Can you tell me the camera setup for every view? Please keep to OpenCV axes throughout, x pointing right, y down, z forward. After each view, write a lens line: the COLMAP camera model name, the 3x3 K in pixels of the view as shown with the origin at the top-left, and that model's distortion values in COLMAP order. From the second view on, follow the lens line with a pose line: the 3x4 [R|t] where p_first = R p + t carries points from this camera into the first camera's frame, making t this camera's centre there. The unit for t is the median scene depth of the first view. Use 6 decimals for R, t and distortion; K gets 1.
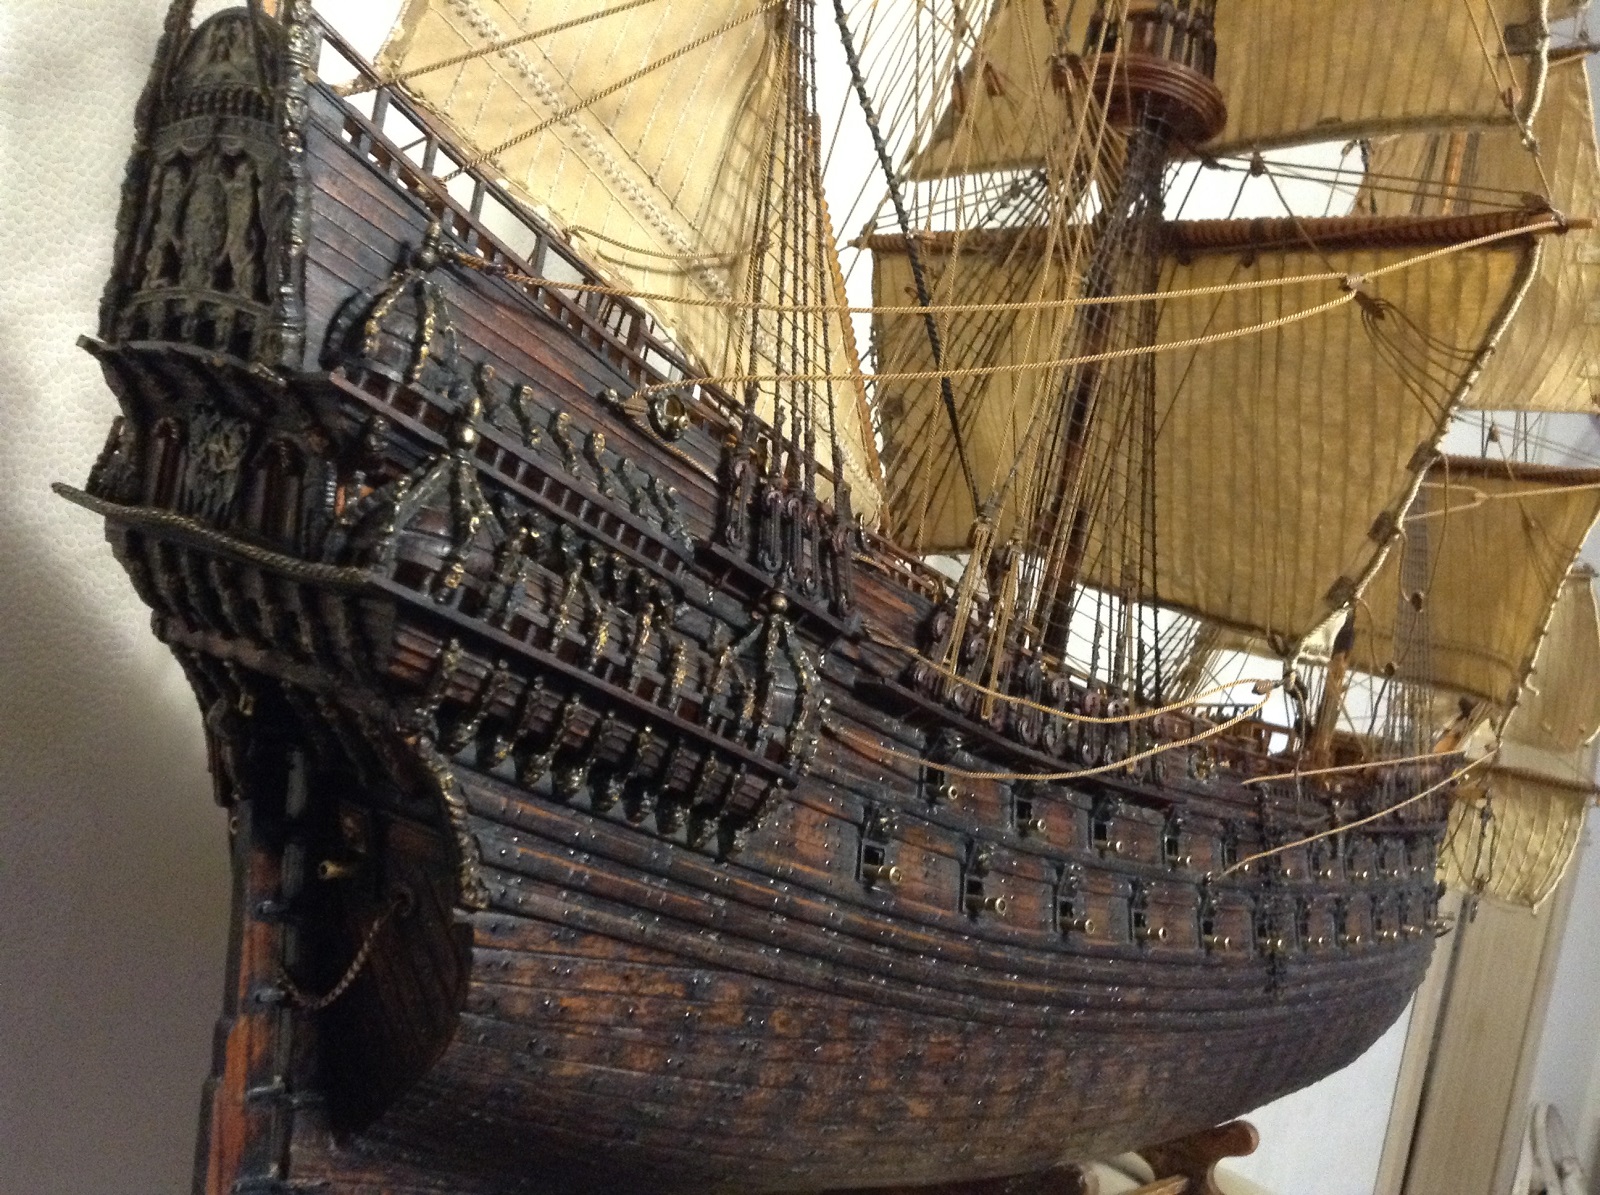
lens RADIAL K [[1479.9, 0, 798.4], [0, 1479.9, 599.0], [0, 0, 1]] dist [0.203593, -0.471787]
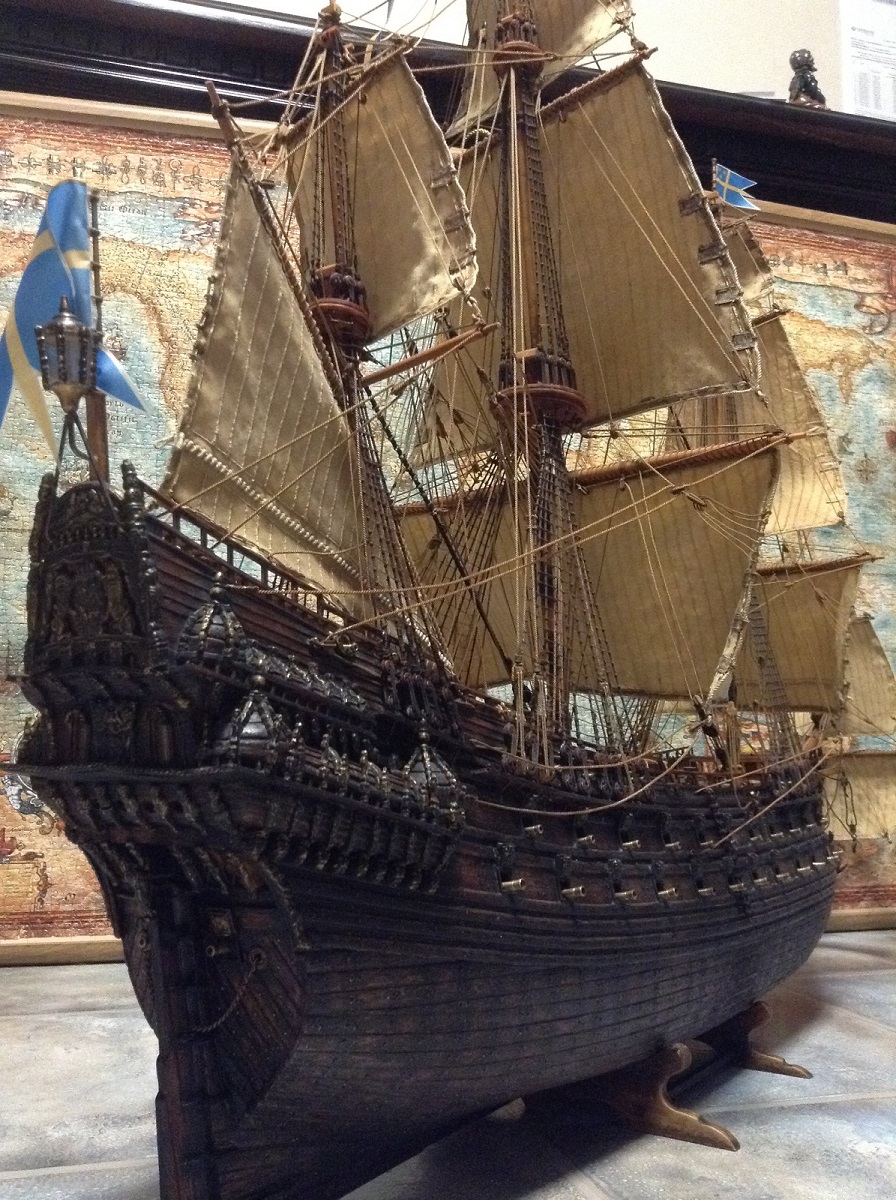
lens RADIAL K [[1099.6, 0, 445.5], [0, 1099.6, 593.3], [0, 0, 1]] dist [0.205972, -0.457357]
pose [[0.970388, -0.206232, 0.125758, -0.127170], [0.221177, 0.967897, -0.119402, -0.000655], [-0.097096, 0.143681, 0.984849, -0.320319]]
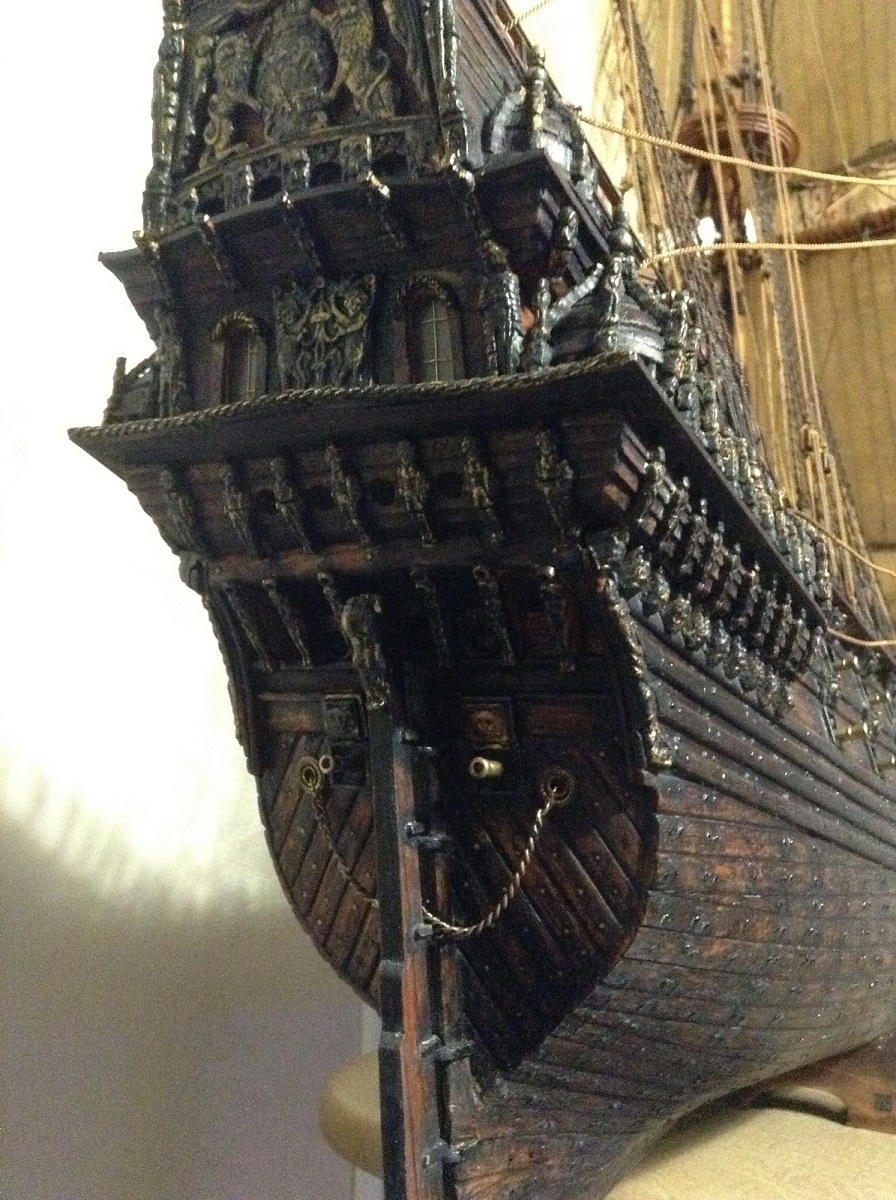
lens RADIAL K [[1099.6, 0, 445.5], [0, 1099.6, 593.3], [0, 0, 1]] dist [0.205972, -0.457357]
pose [[0.961308, -0.164523, 0.220948, -0.445711], [0.191331, 0.975802, -0.105845, 0.137365], [-0.198188, 0.144024, 0.969525, 0.314732]]
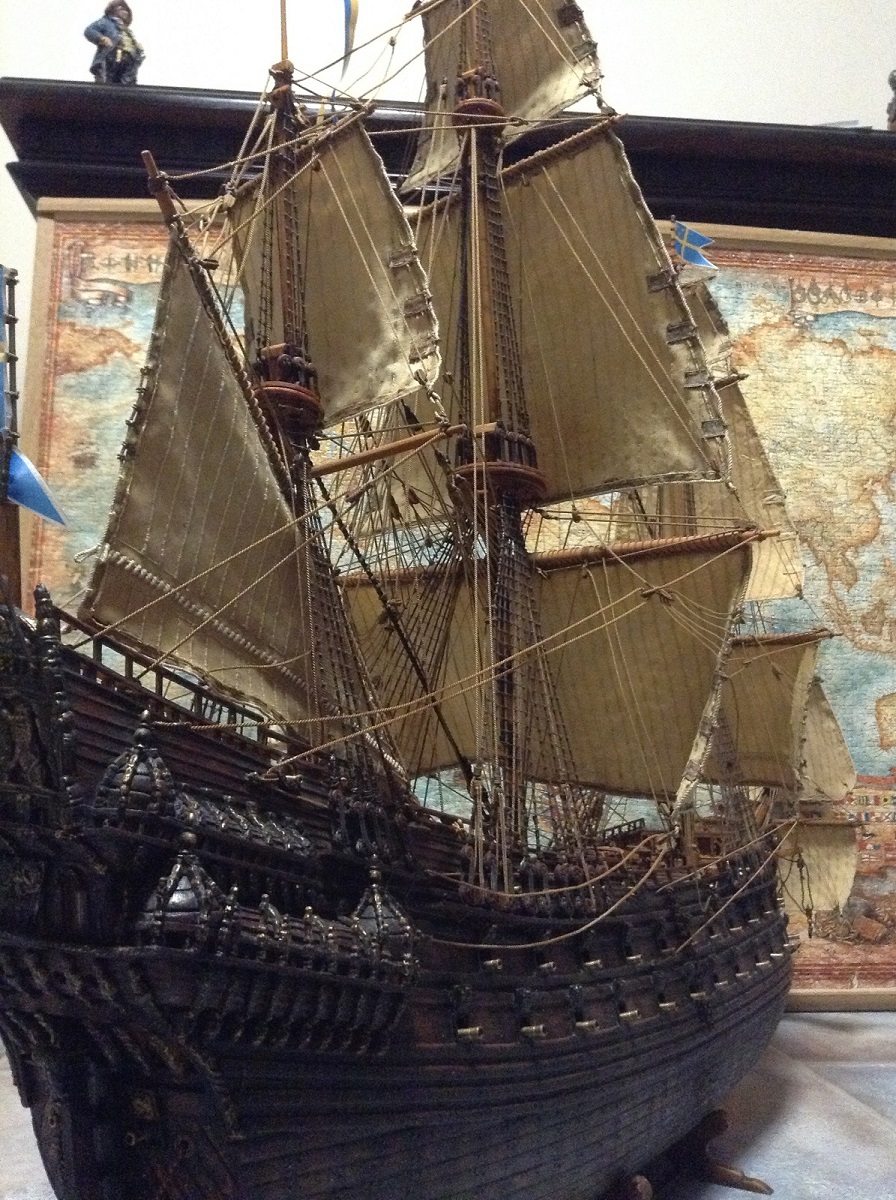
lens RADIAL K [[1109.9, 0, 459.0], [0, 1109.9, 604.7], [0, 0, 1]] dist [0.203593, -0.471787]
pose [[0.962545, -0.191234, 0.192191, -0.109940], [0.215559, 0.969734, -0.114674, -0.129269], [-0.164444, 0.151807, 0.974635, -0.223046]]
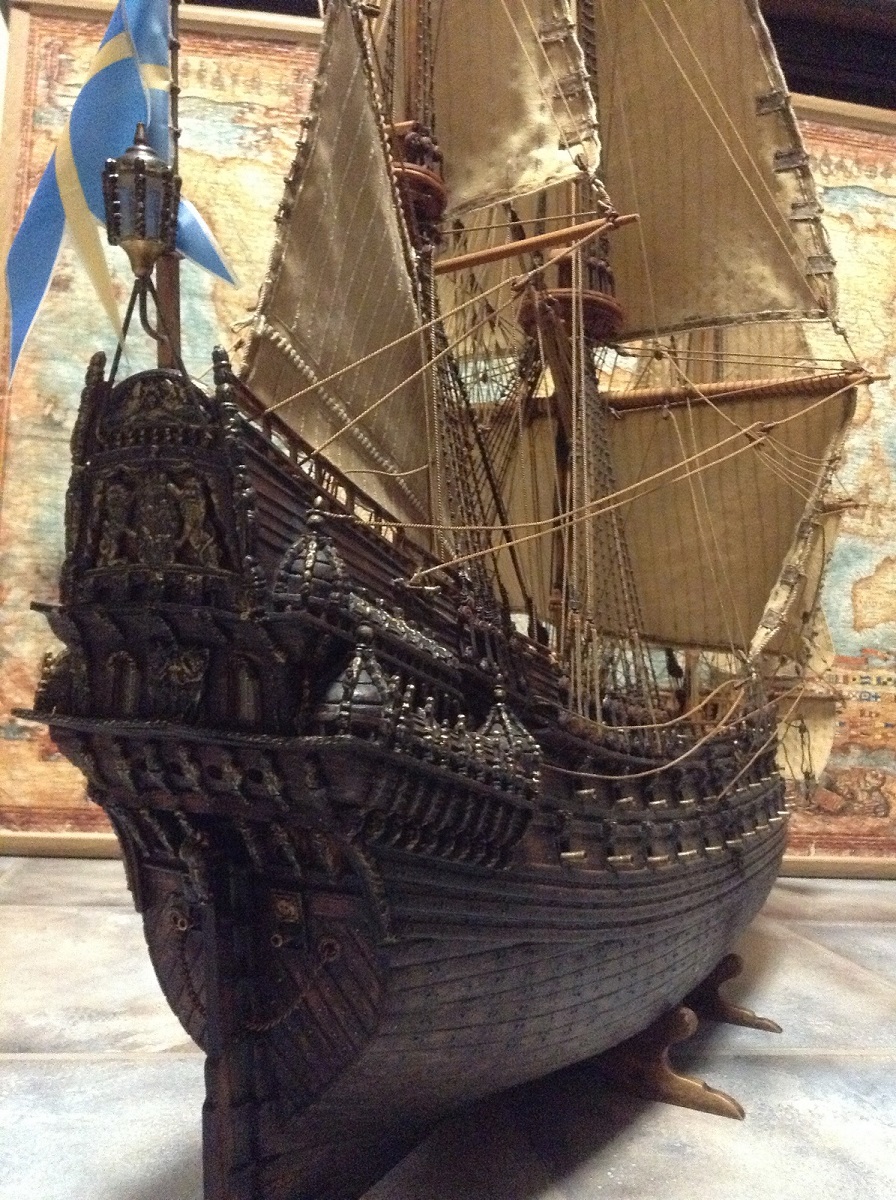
lens RADIAL K [[1109.9, 0, 459.0], [0, 1109.9, 604.7], [0, 0, 1]] dist [0.203593, -0.471787]
pose [[0.956048, -0.161958, 0.244422, -0.344377], [0.166704, 0.986006, 0.001287, -0.105132], [-0.241210, 0.039516, 0.969668, -0.102722]]
